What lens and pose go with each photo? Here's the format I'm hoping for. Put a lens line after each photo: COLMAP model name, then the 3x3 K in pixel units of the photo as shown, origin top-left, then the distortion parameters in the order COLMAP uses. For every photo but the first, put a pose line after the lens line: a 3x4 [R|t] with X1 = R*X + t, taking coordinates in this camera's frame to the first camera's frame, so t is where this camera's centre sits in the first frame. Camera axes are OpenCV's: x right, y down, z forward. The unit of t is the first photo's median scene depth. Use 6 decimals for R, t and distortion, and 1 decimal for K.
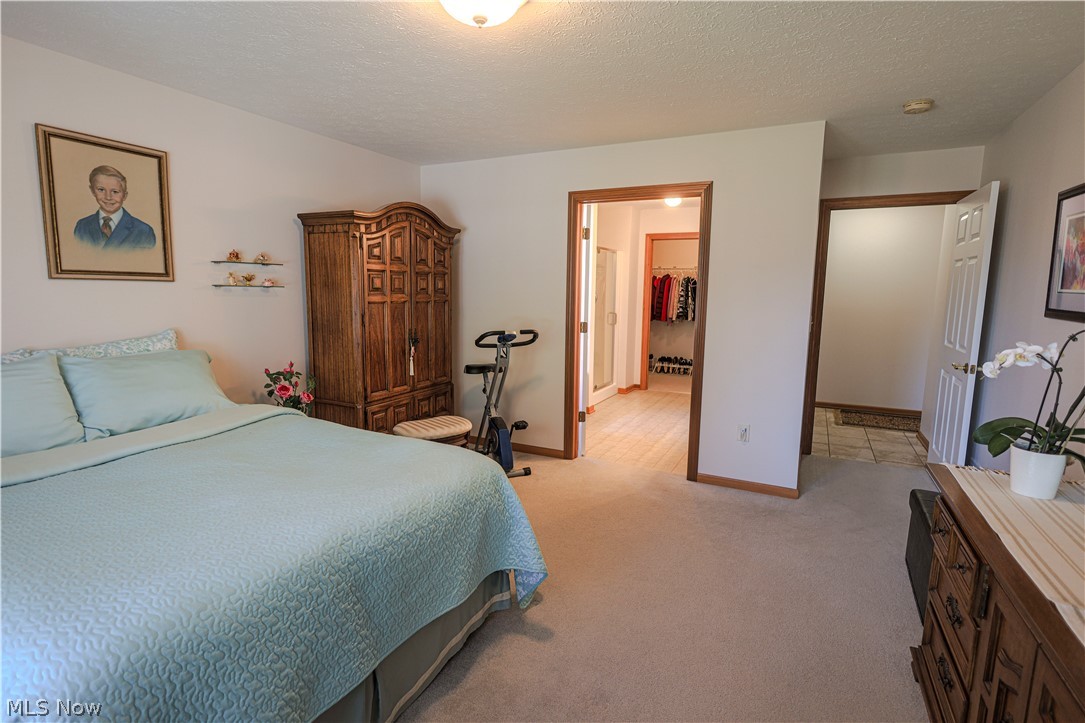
lens RADIAL K [[531.9, 0, 540.7], [0, 531.9, 359.8], [0, 0, 1]] dist [0.001271, 0.000534]
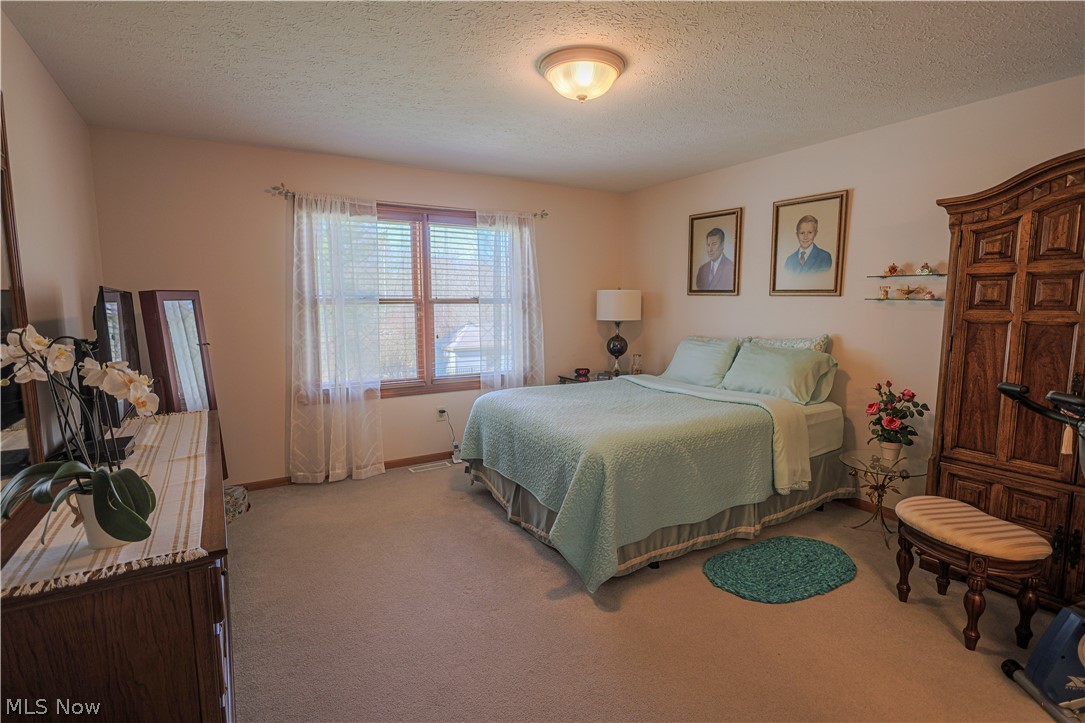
lens RADIAL K [[531.9, 0, 540.7], [0, 531.9, 359.8], [0, 0, 1]] dist [0.001271, 0.000534]
pose [[-0.531519, 0.085143, -0.842756, 0.757707], [-0.119722, 0.977396, 0.174253, -0.145875], [0.838543, 0.193515, -0.509311, 1.160167]]
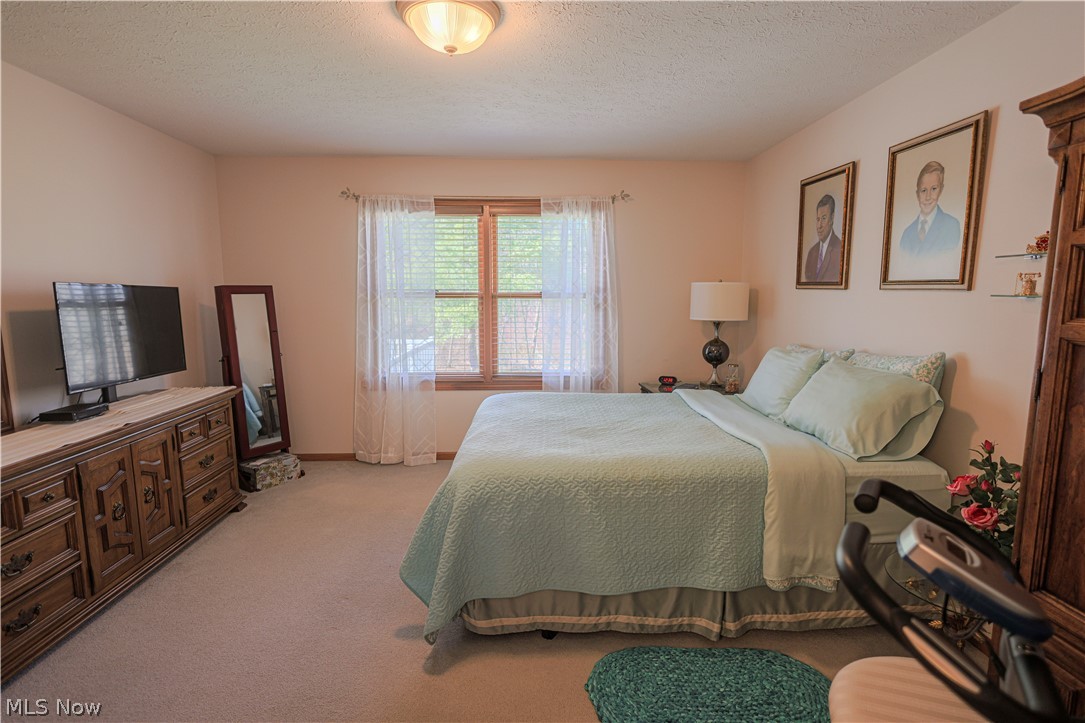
lens RADIAL K [[531.9, 0, 540.7], [0, 531.9, 359.8], [0, 0, 1]] dist [0.001271, 0.000534]
pose [[-0.874621, 0.047334, -0.482491, 0.193804], [-0.077428, 0.968809, 0.235400, -0.195905], [0.478584, 0.243244, -0.843676, 1.467757]]
